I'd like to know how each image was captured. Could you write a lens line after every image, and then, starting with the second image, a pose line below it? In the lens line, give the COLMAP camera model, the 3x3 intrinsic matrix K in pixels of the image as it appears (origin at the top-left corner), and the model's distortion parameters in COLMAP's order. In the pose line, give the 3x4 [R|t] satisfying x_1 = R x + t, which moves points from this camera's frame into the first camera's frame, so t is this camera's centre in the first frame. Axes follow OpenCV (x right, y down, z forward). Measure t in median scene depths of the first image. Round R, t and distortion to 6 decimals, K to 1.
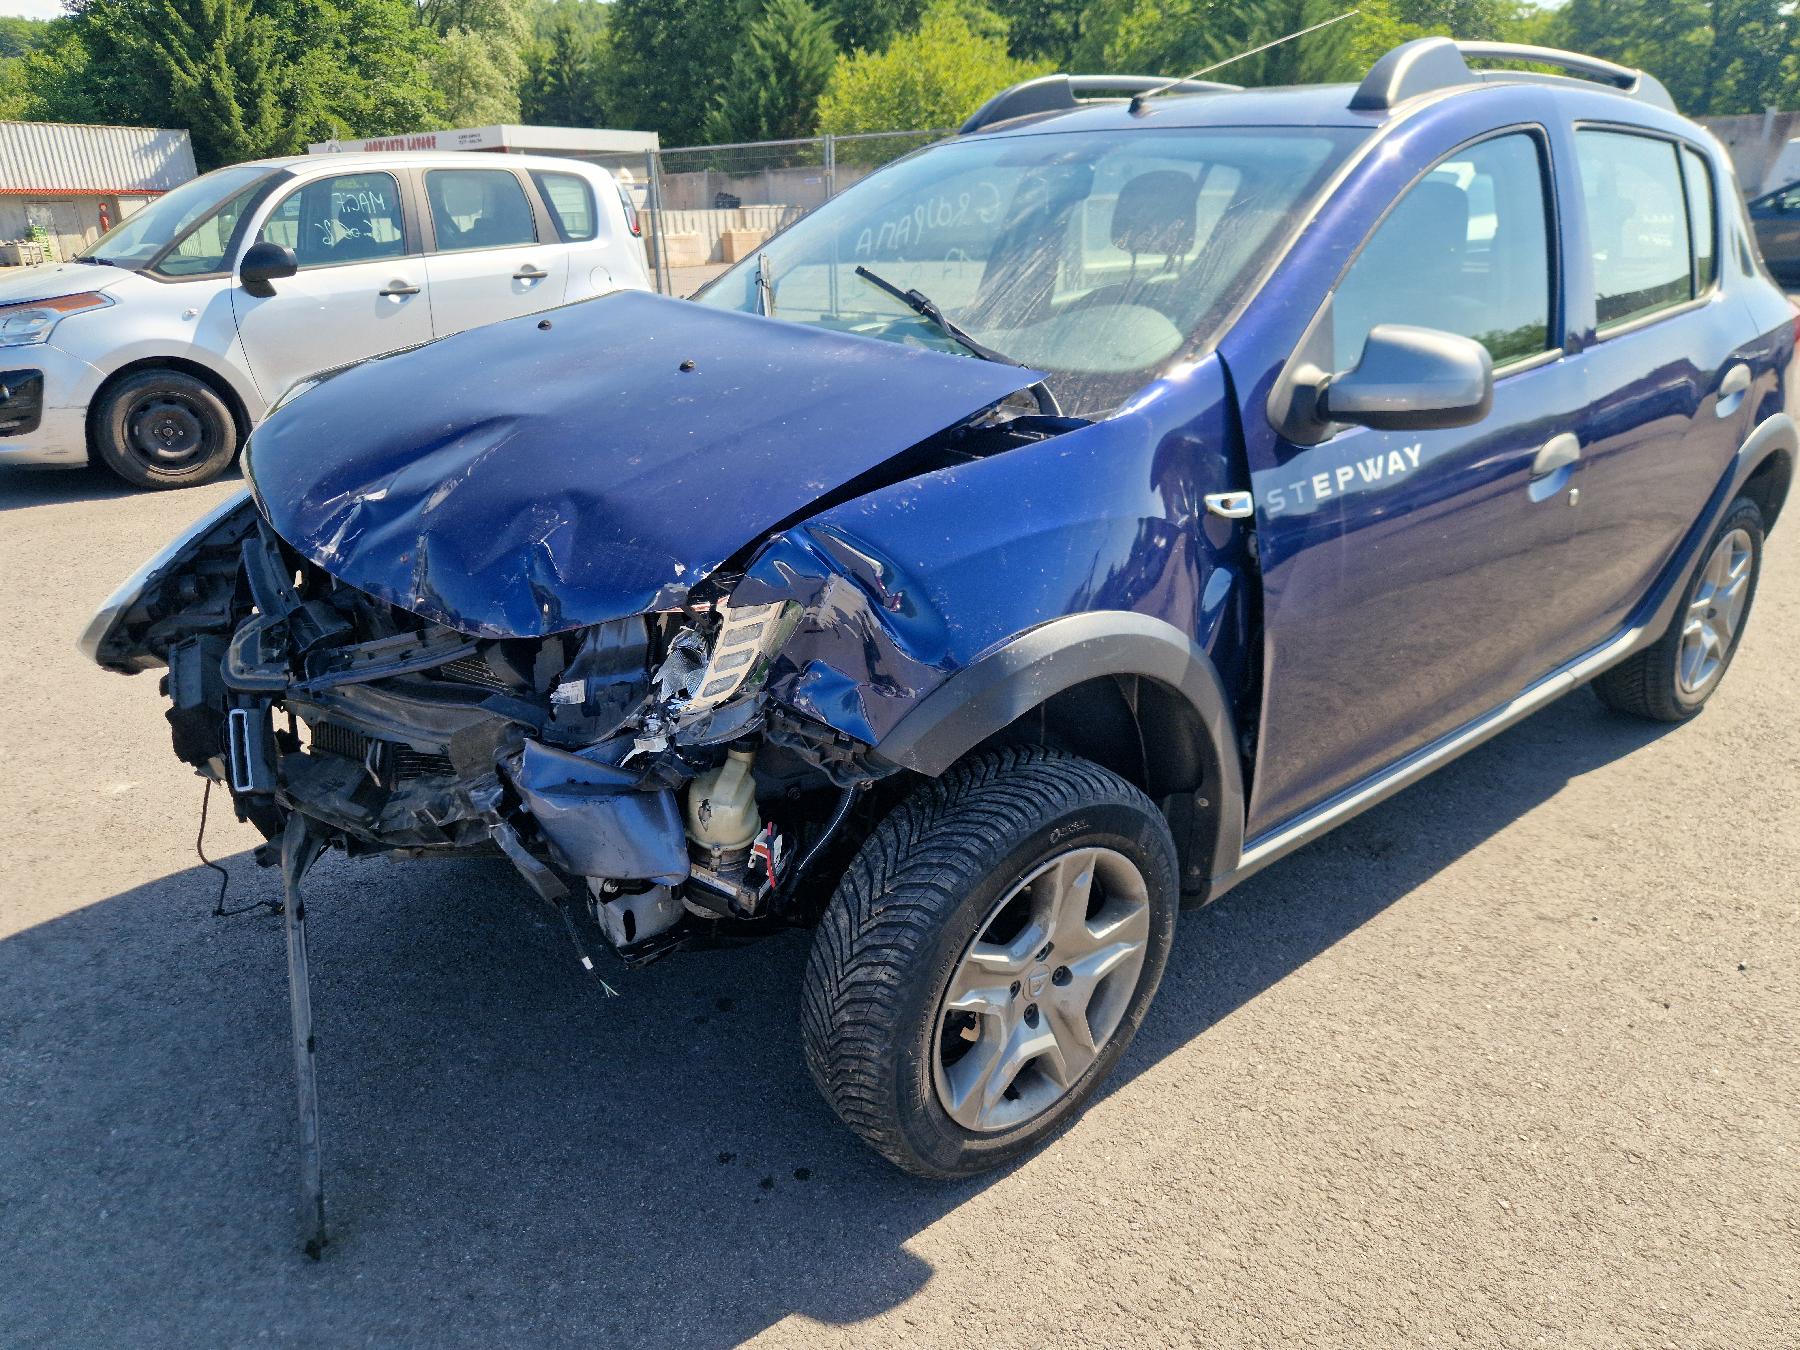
lens RADIAL K [[1211.3, 0, 875.4], [0, 1211.3, 685.6], [0, 0, 1]] dist [0.063816, -0.048107]
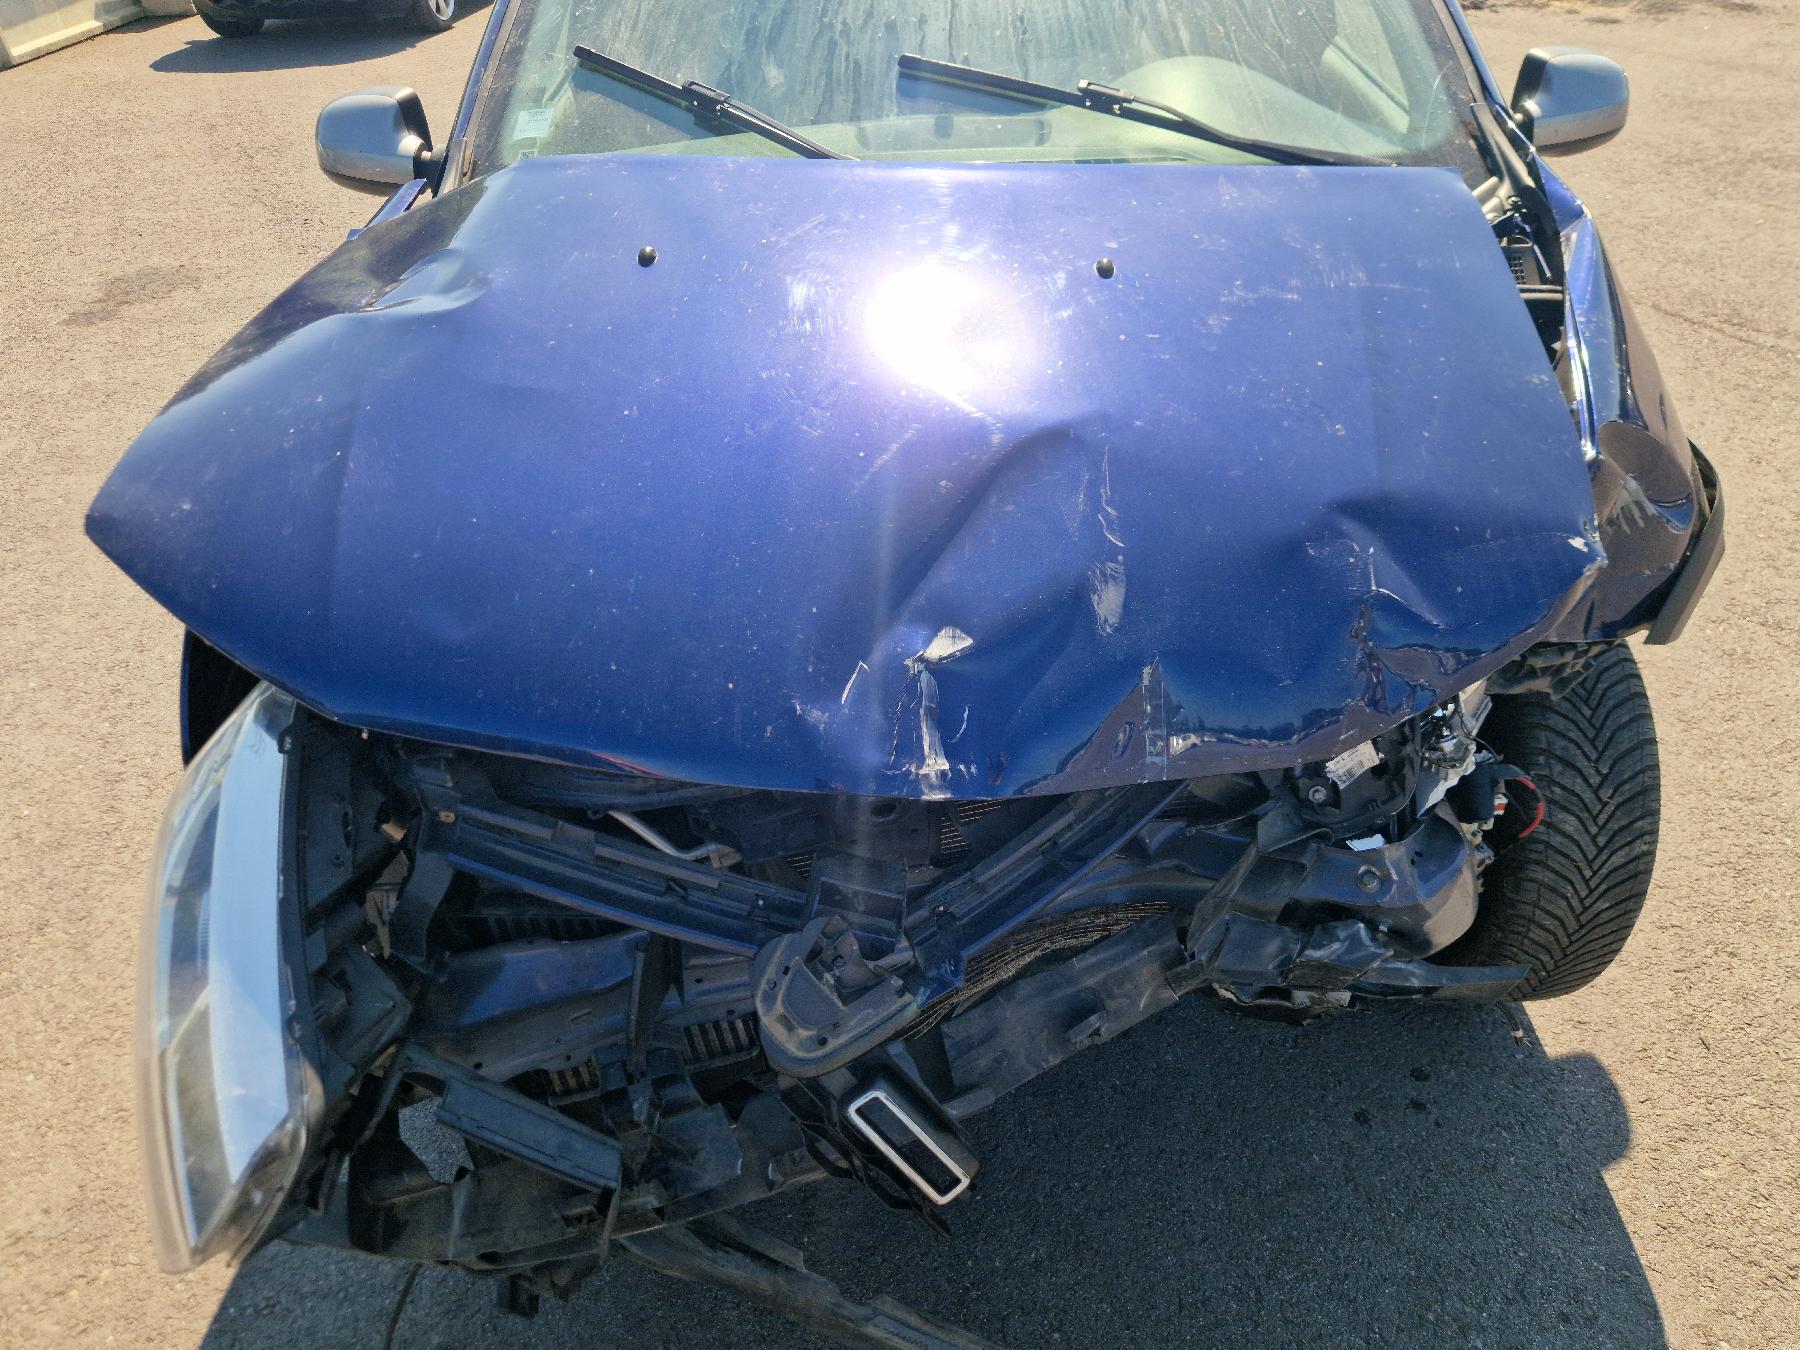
lens RADIAL K [[1211.3, 0, 875.4], [0, 1211.3, 685.6], [0, 0, 1]] dist [0.063816, -0.048107]
pose [[0.642192, -0.466246, 0.608443, -0.851110], [0.310217, 0.883923, 0.349921, -0.377217], [-0.700967, -0.035967, 0.712286, 0.670219]]
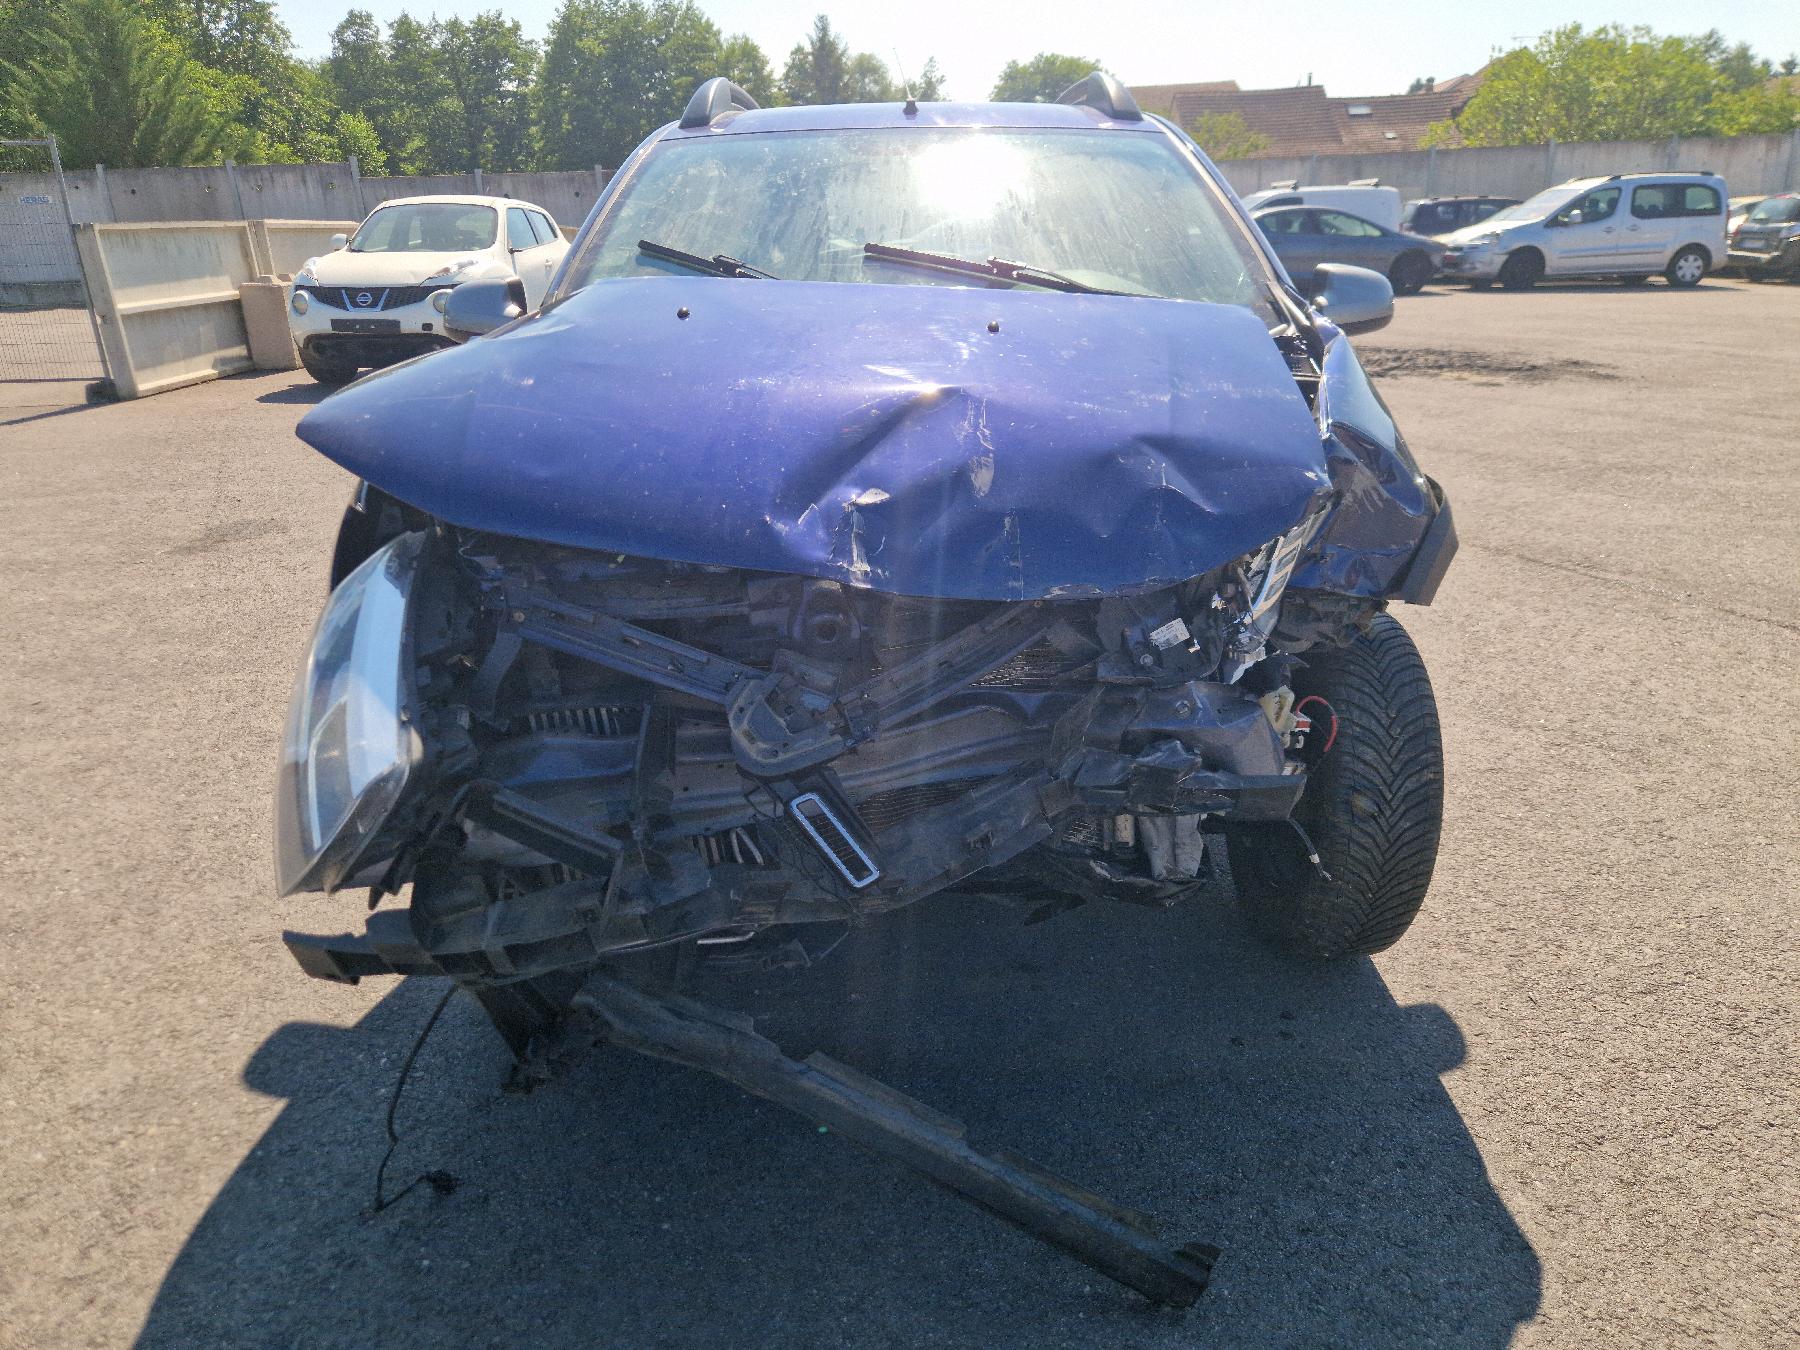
lens RADIAL K [[1190.3, 0, 852.9], [0, 1190.3, 672.8], [0, 0, 1]] dist [0.076585, -0.066839]
pose [[0.659950, -0.260213, 0.704808, -1.118637], [0.285731, 0.954544, 0.084869, -0.122271], [-0.694855, 0.145376, 0.704303, 0.481948]]
